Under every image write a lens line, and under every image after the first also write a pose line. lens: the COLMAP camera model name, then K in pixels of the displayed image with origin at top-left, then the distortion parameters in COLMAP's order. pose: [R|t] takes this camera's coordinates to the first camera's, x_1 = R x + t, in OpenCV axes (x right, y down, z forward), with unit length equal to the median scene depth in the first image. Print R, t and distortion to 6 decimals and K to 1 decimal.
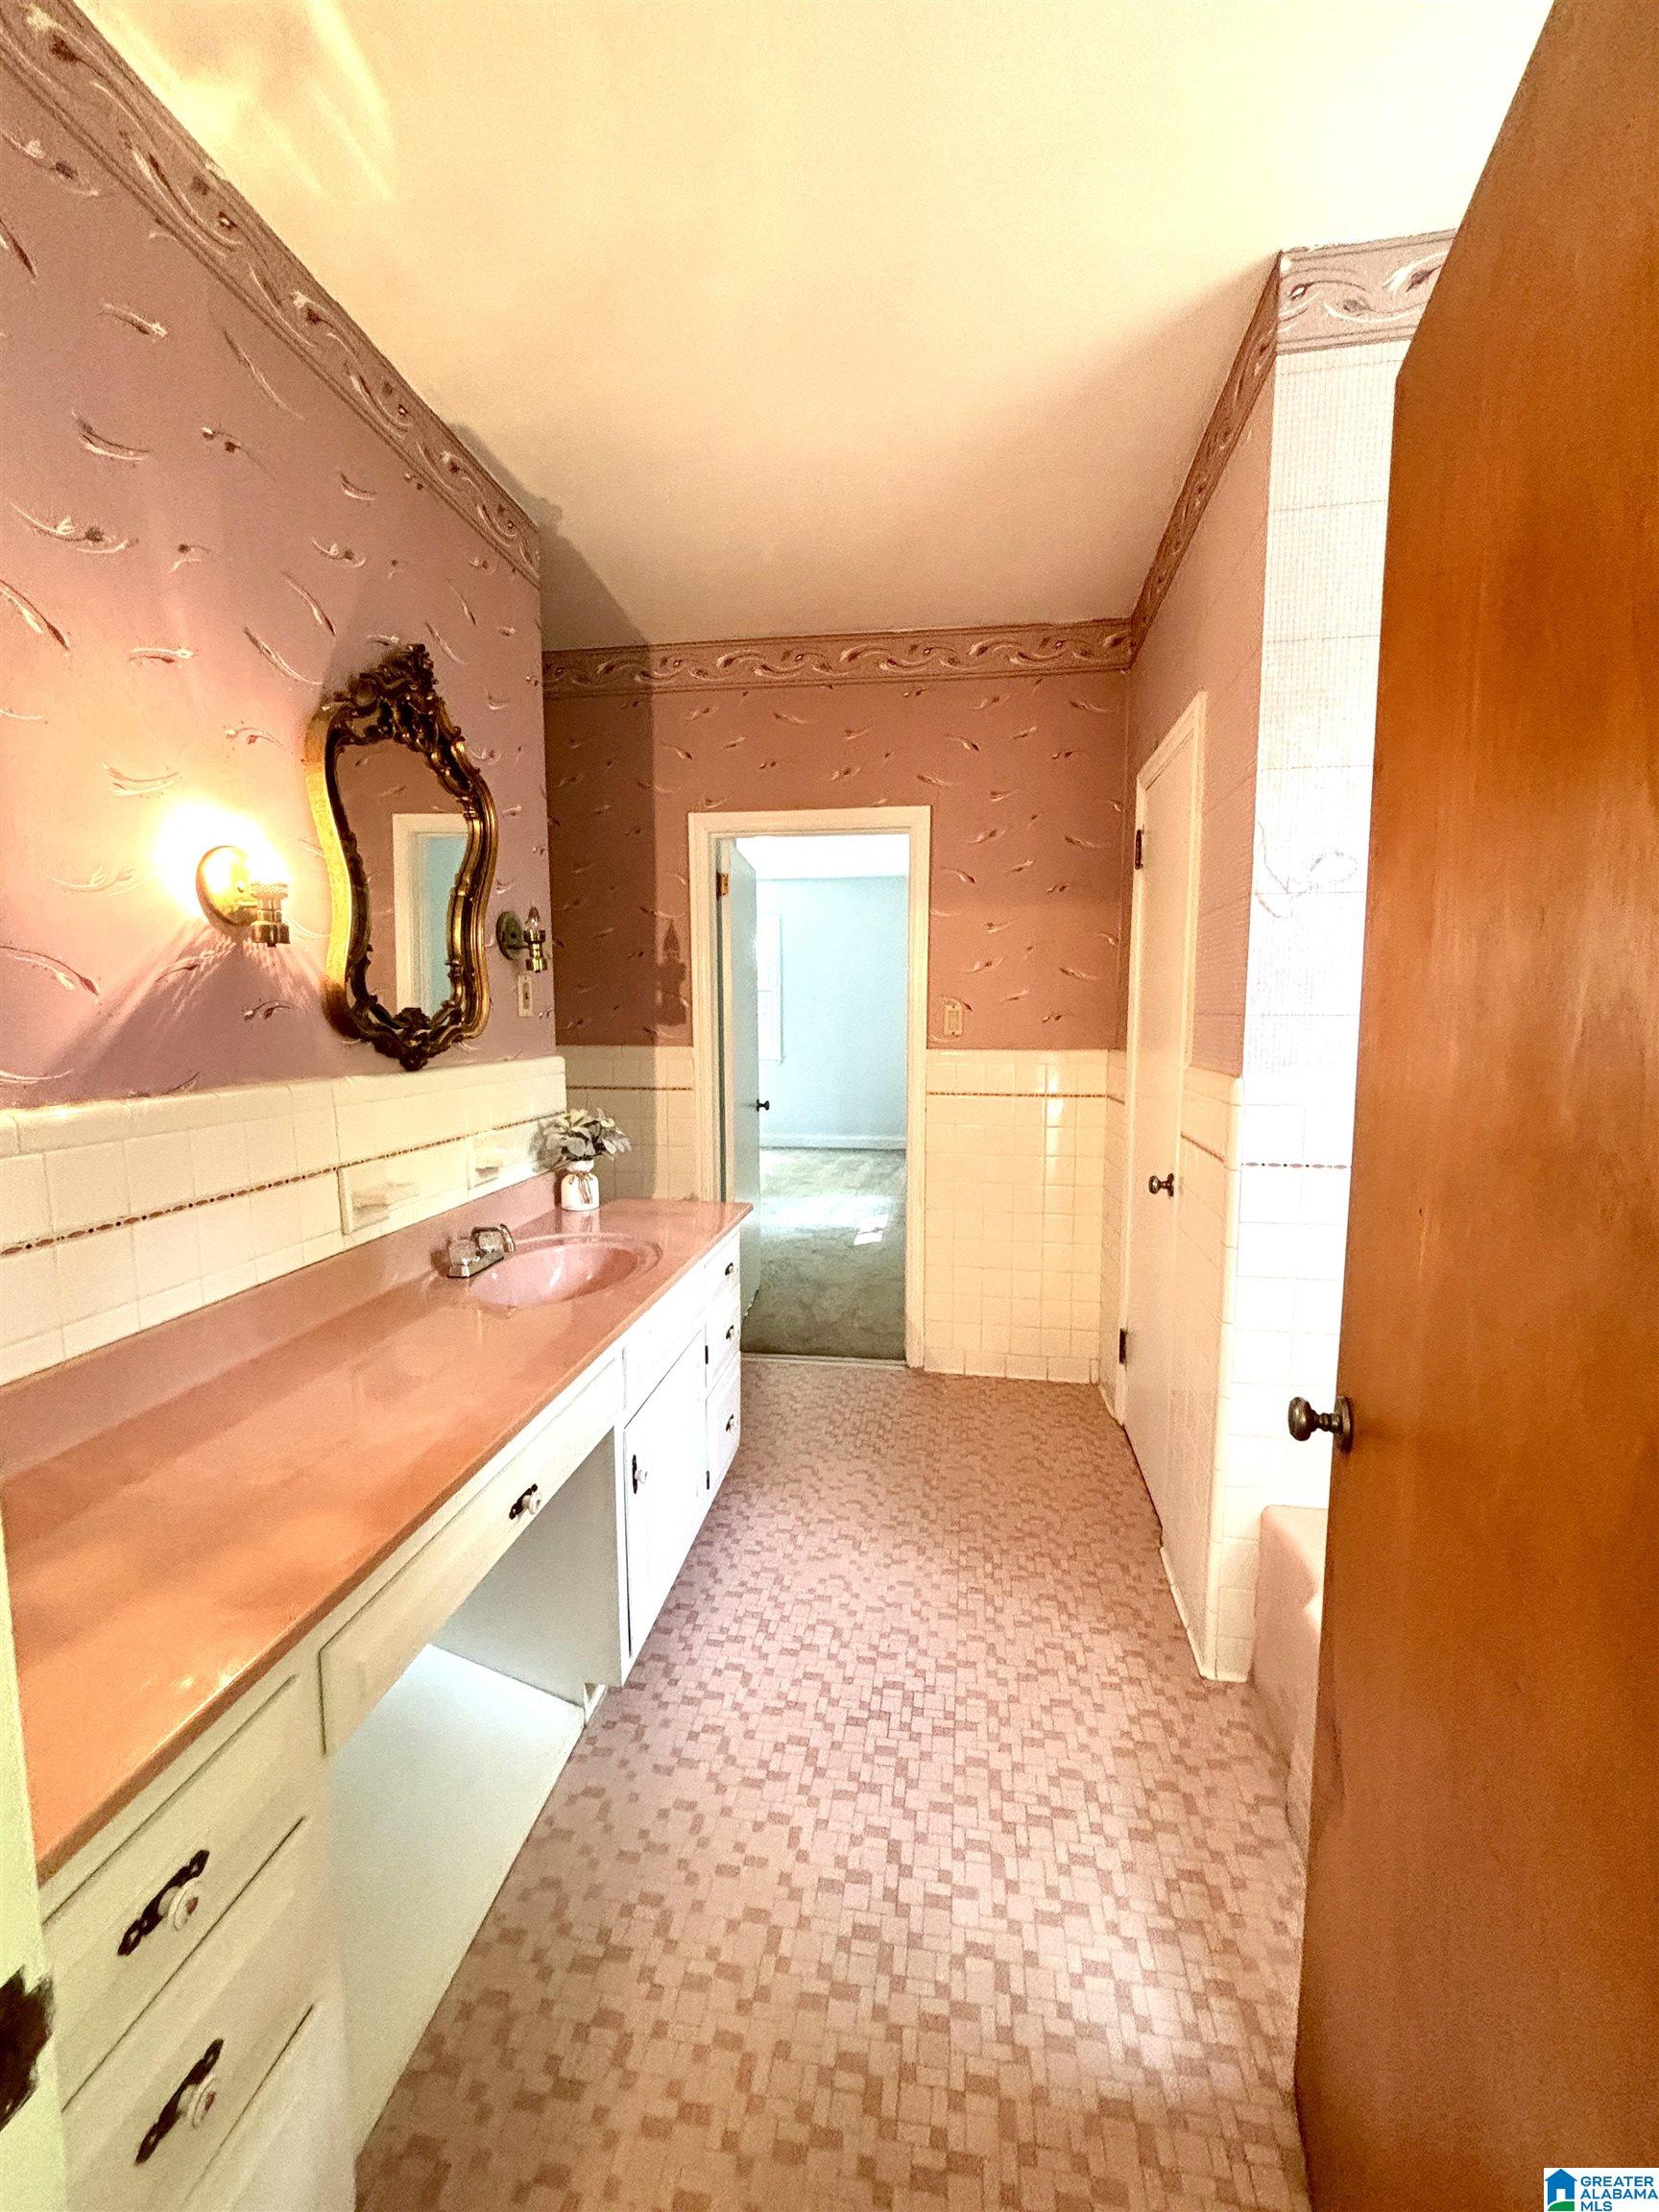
lens RADIAL K [[885.0, 0, 827.1], [0, 885.0, 1105.5], [0, 0, 1]] dist [-0.000878, 0.000052]
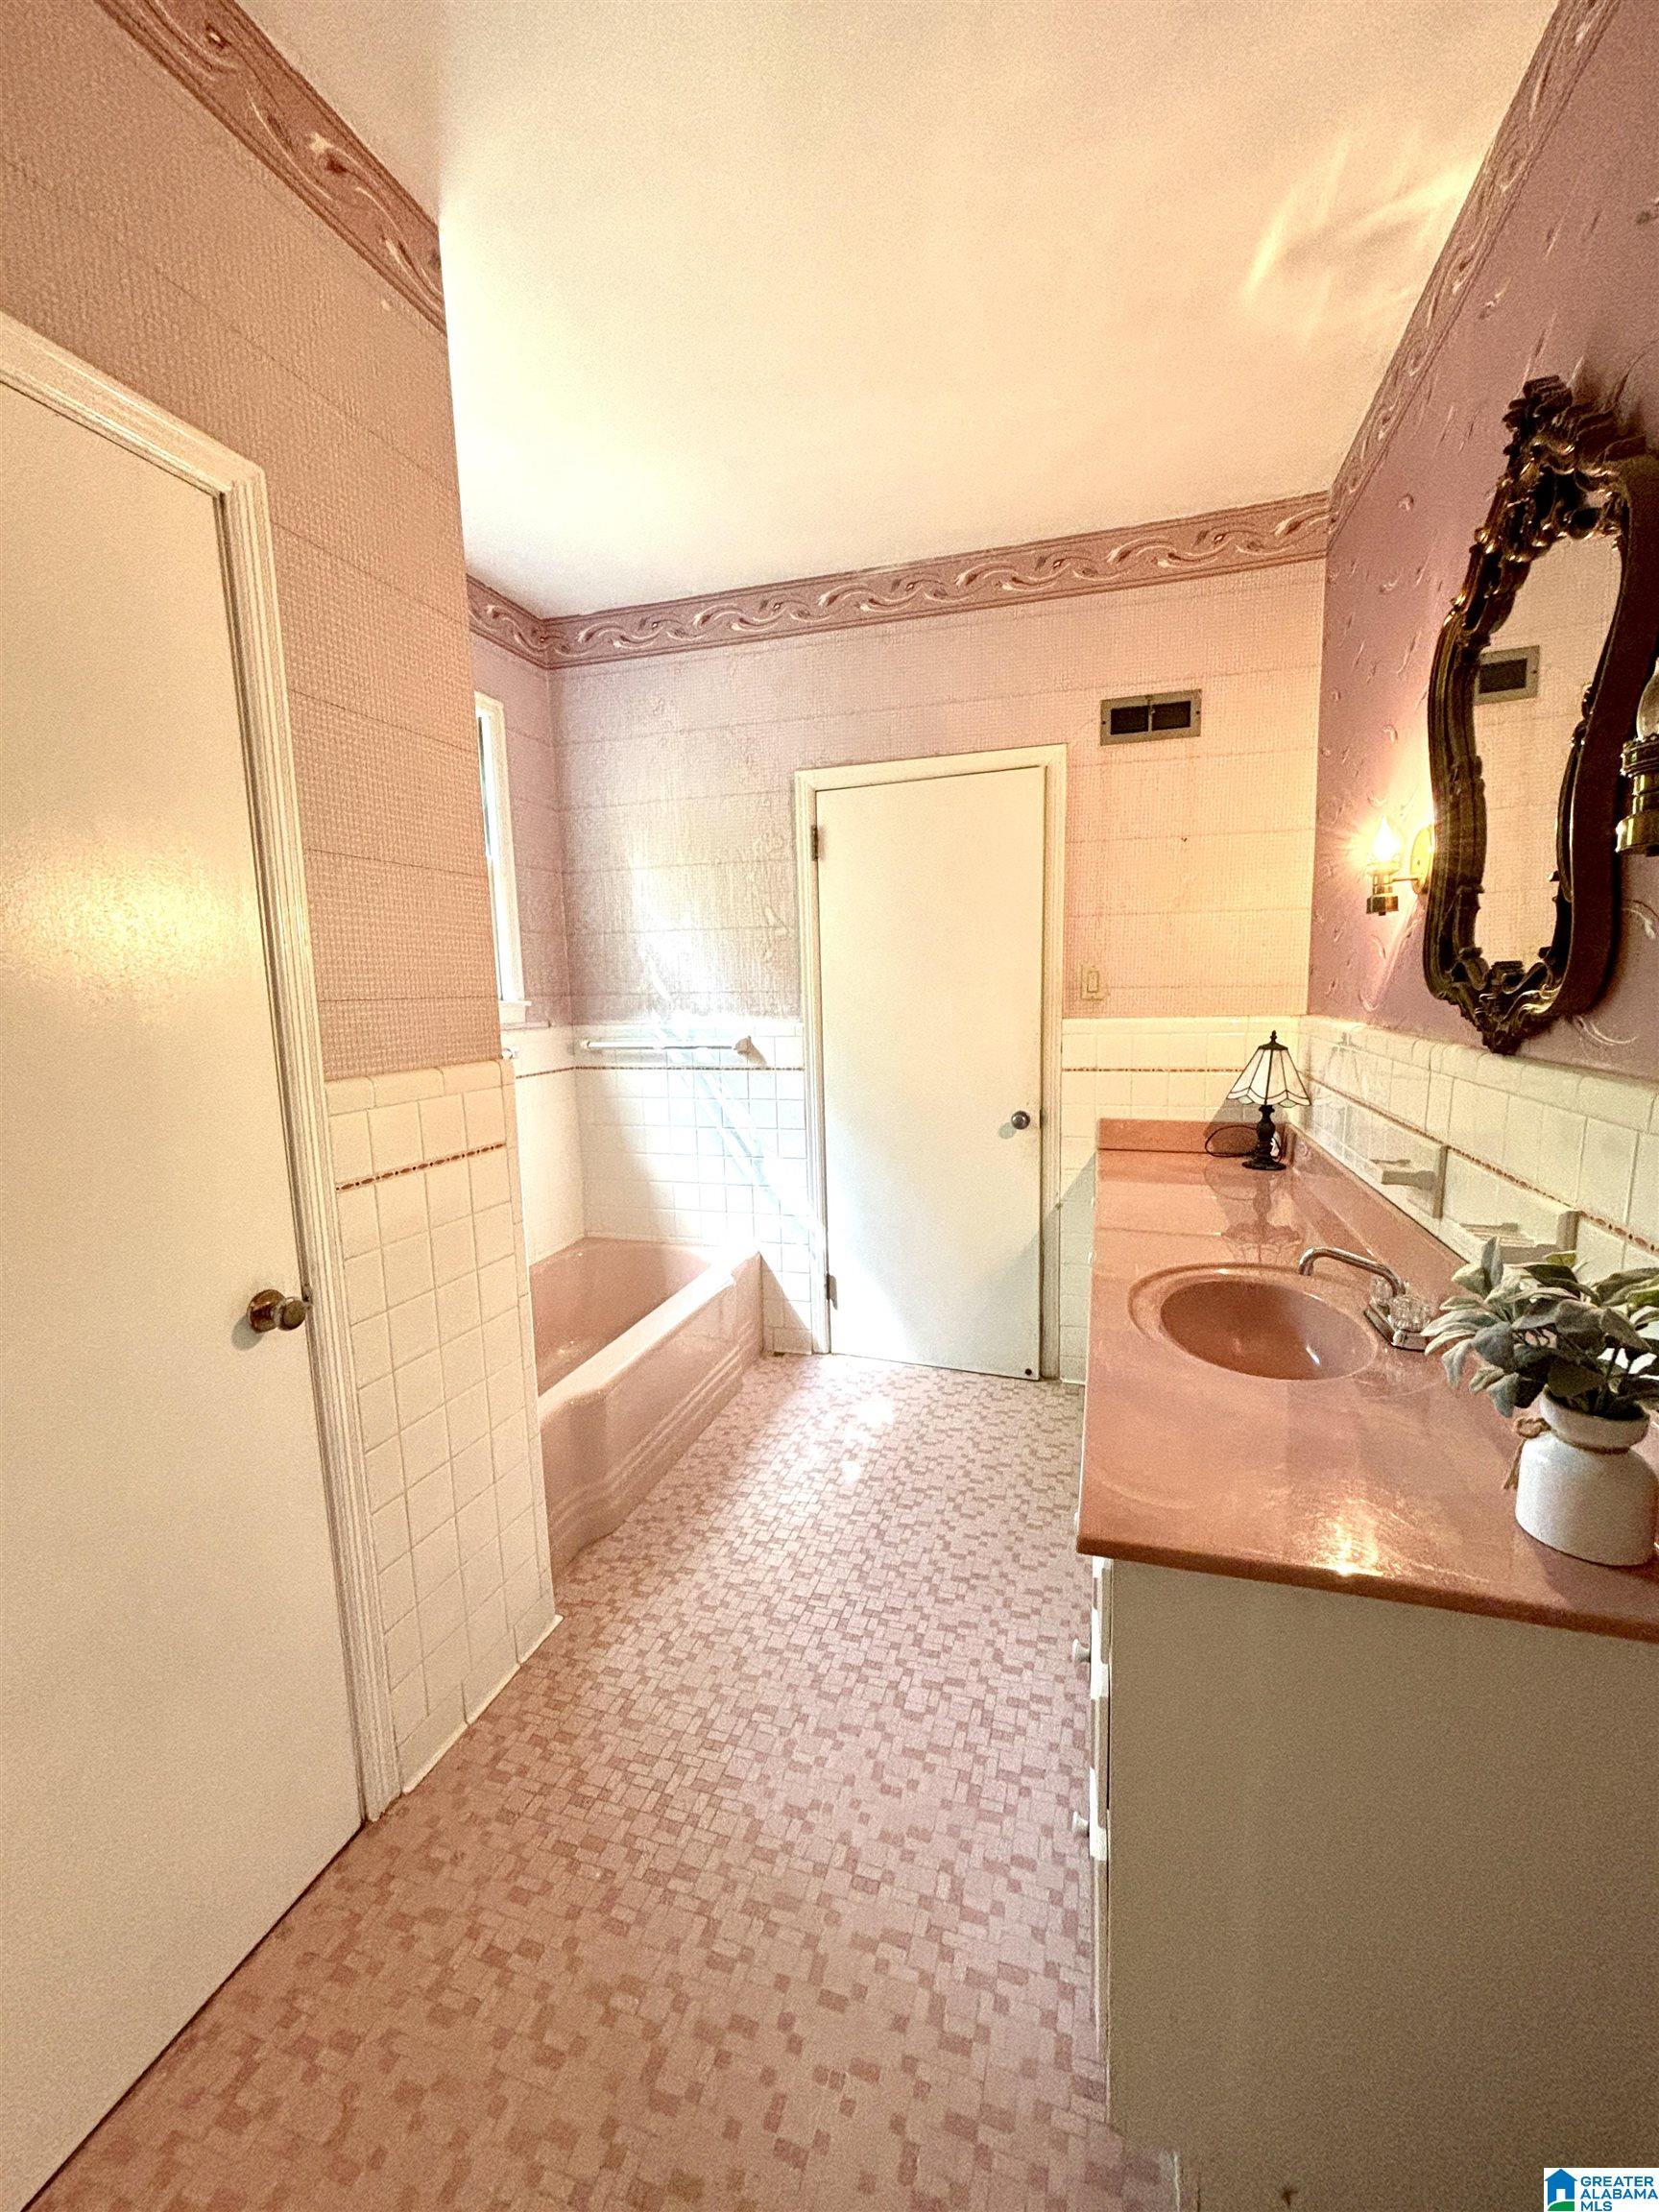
lens RADIAL K [[885.0, 0, 828.2], [0, 885.0, 1103.9], [0, 0, 1]] dist [-0.000878, 0.000052]
pose [[-0.988019, 0.003562, 0.154288, -0.056836], [0.039539, 0.972208, 0.230756, -0.184354], [-0.149179, 0.234092, -0.960701, 1.773165]]
